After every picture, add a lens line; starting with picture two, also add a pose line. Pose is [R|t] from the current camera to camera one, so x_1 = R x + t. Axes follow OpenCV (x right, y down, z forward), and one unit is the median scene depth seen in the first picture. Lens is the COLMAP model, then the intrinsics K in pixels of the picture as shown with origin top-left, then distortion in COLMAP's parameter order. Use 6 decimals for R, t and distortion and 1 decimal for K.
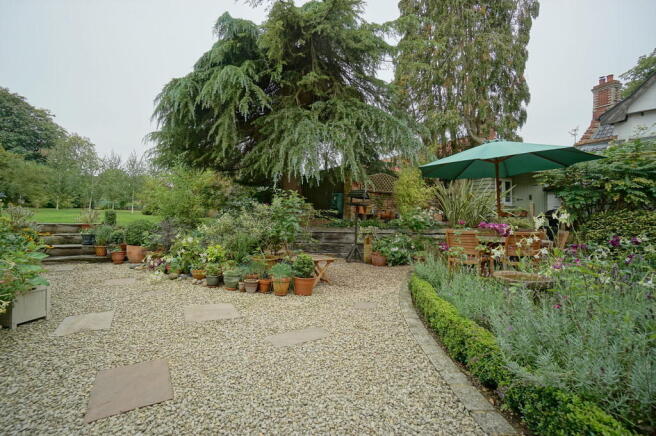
lens RADIAL K [[294.3, 0, 318.4], [0, 294.3, 214.0], [0, 0, 1]] dist [-0.049917, 0.020903]
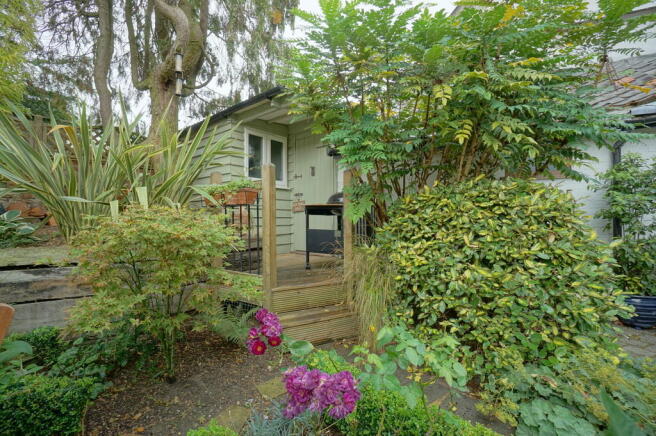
lens RADIAL K [[294.3, 0, 318.4], [0, 294.3, 214.0], [0, 0, 1]] dist [-0.049917, 0.020903]
pose [[0.897238, -0.018429, 0.441163, 0.714790], [0.015459, 0.999827, 0.010327, 0.018085], [-0.441277, -0.002446, 0.897367, 0.735069]]
